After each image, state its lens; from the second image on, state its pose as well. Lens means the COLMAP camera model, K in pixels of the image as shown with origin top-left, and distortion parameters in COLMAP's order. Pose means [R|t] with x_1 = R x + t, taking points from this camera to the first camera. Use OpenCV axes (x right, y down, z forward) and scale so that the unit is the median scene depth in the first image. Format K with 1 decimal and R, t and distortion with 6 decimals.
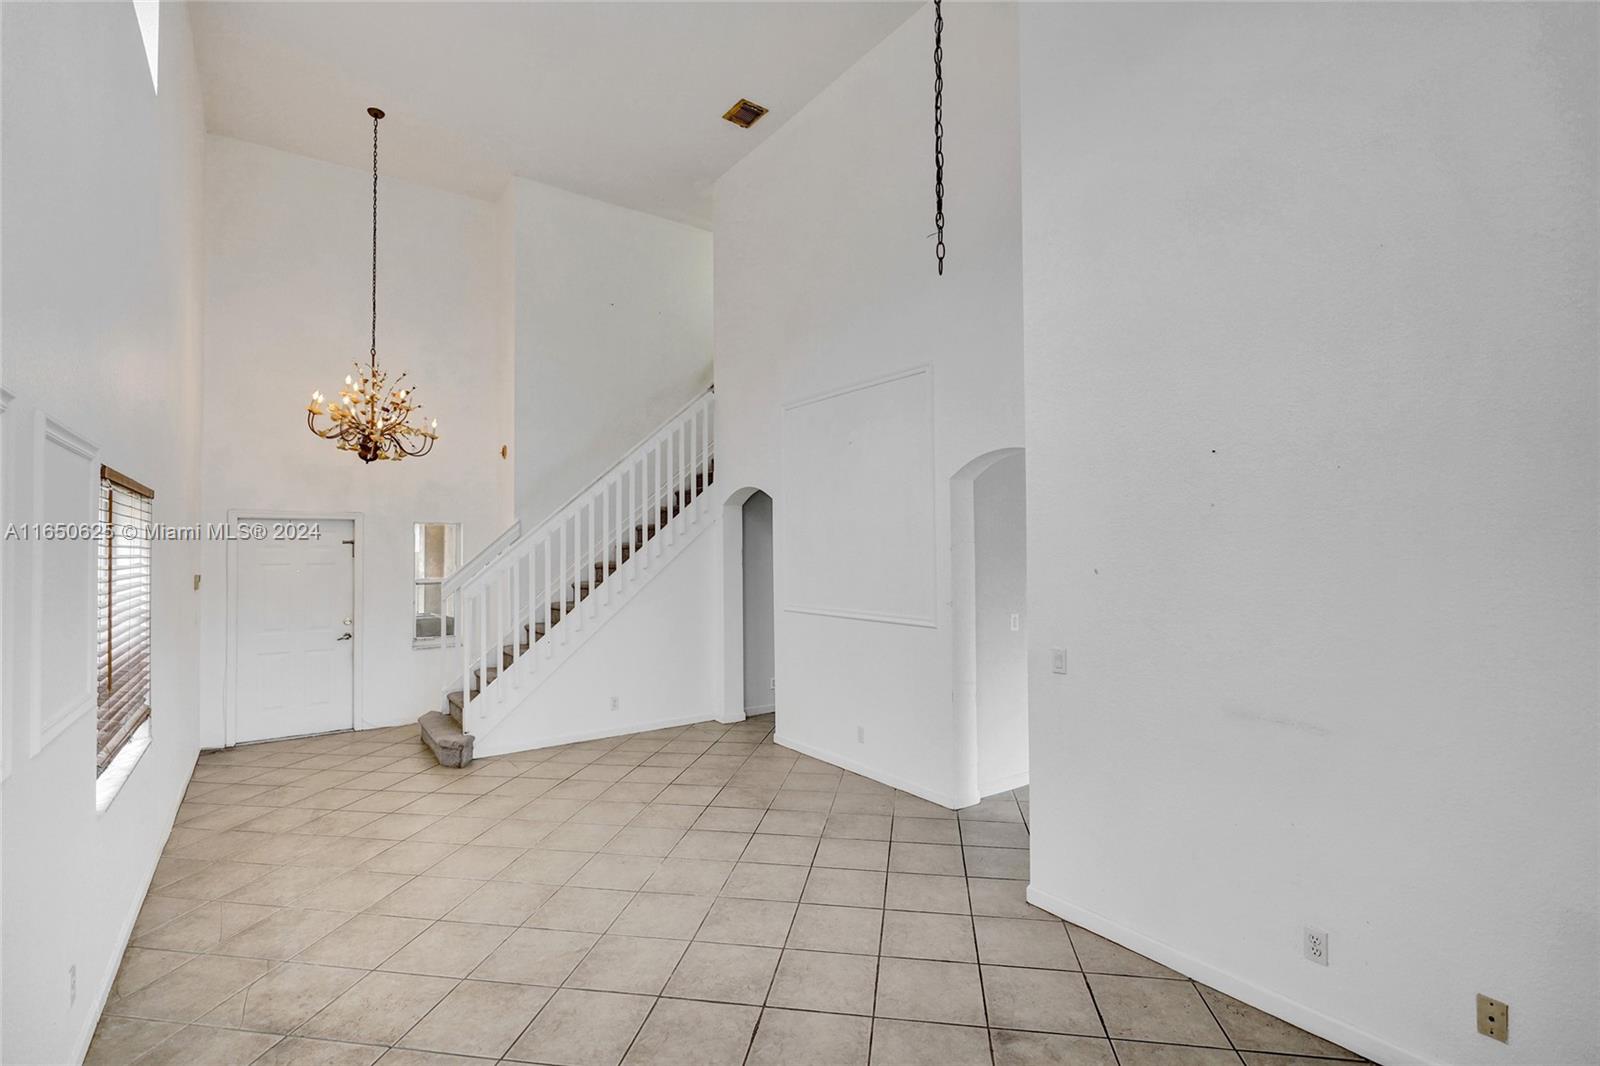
lens RADIAL K [[737.2, 0, 799.1], [0, 737.2, 515.5], [0, 0, 1]] dist [-0.002989, 0.004284]
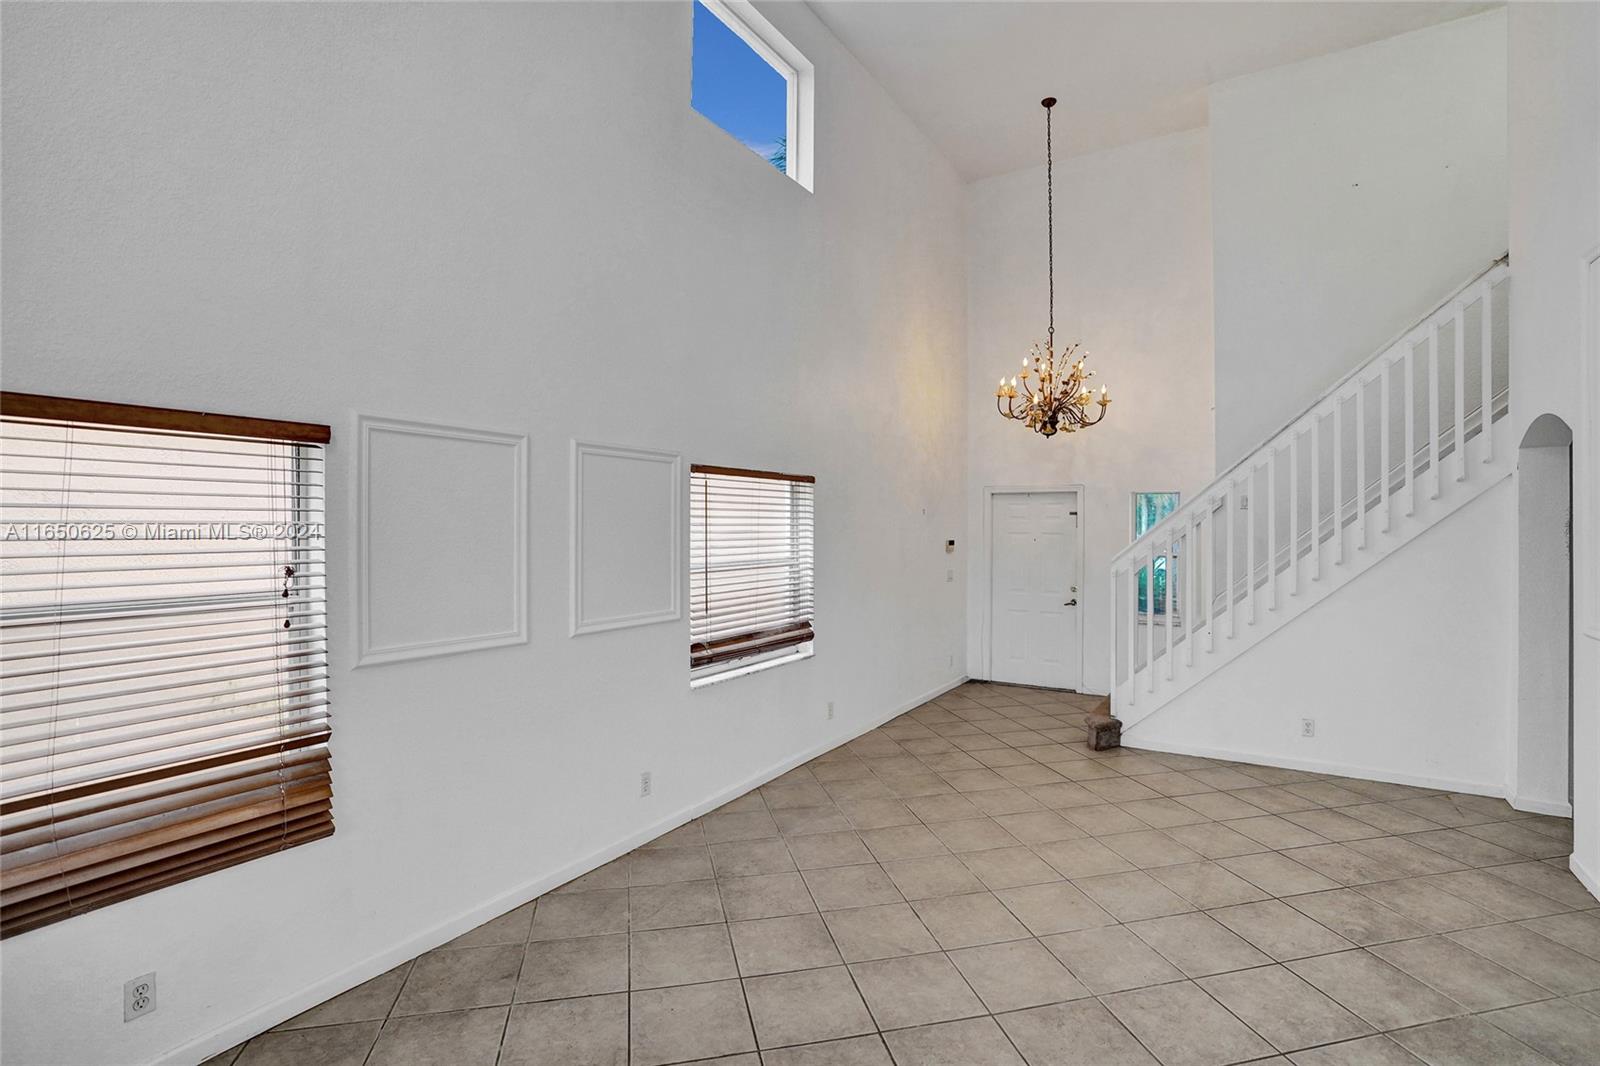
lens RADIAL K [[757.5, 0, 805.1], [0, 757.5, 498.6], [0, 0, 1]] dist [-0.028881, 0.000656]
pose [[0.381224, -0.021982, -0.924221, 0.270124], [0.038447, 0.999229, -0.007908, 0.010598], [0.923683, -0.032519, 0.381775, 0.267069]]
